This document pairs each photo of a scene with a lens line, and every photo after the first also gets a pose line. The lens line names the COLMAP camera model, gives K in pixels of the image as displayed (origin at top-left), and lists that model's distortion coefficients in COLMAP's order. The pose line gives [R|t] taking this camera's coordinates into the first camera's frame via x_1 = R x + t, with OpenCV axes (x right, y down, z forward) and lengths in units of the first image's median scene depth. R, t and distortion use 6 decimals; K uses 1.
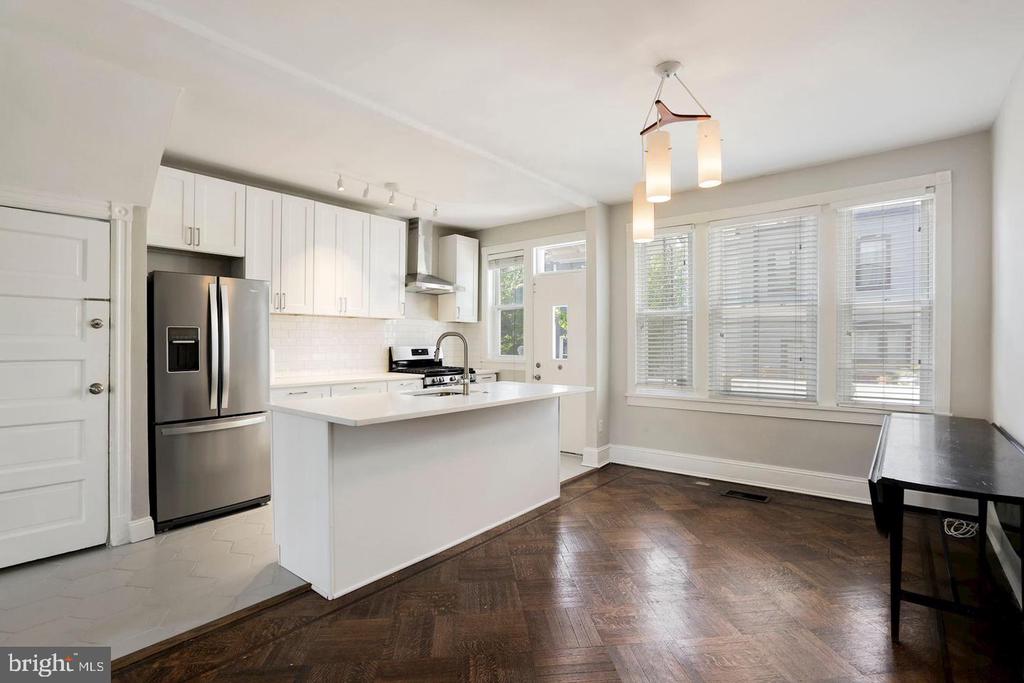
lens RADIAL K [[487.9, 0, 526.3], [0, 487.9, 340.0], [0, 0, 1]] dist [-0.021544, 0.009183]
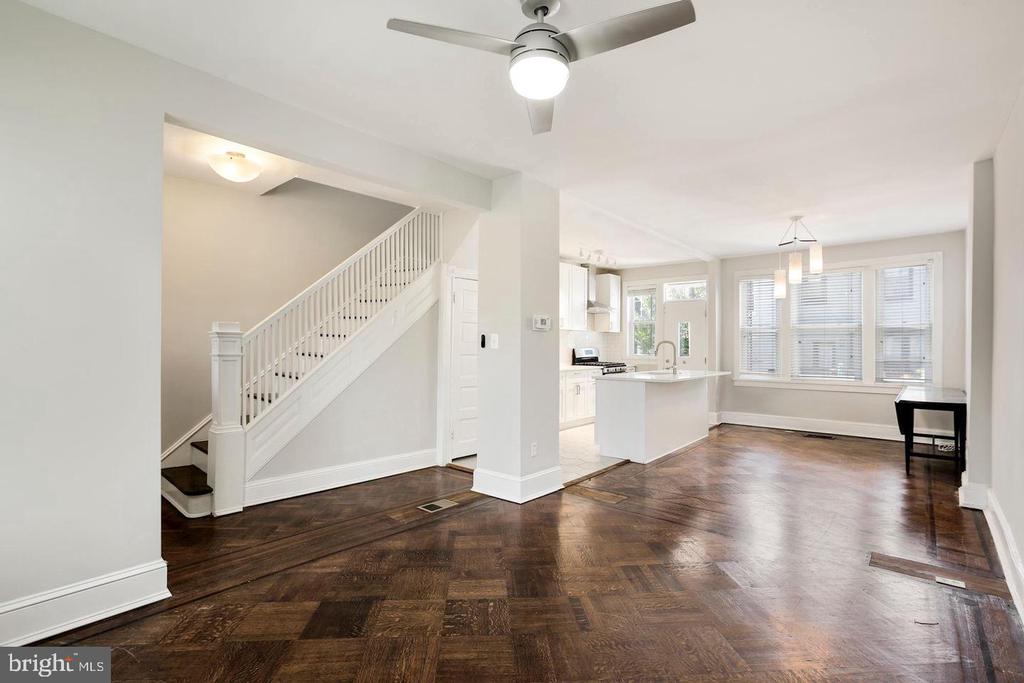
lens RADIAL K [[487.9, 0, 510.3], [0, 487.9, 346.0], [0, 0, 1]] dist [-0.021544, 0.009183]
pose [[0.999340, 0.002305, -0.036240, -0.445273], [-0.002077, 0.999978, 0.006304, -0.003888], [0.036254, -0.006224, 0.999323, -0.575981]]
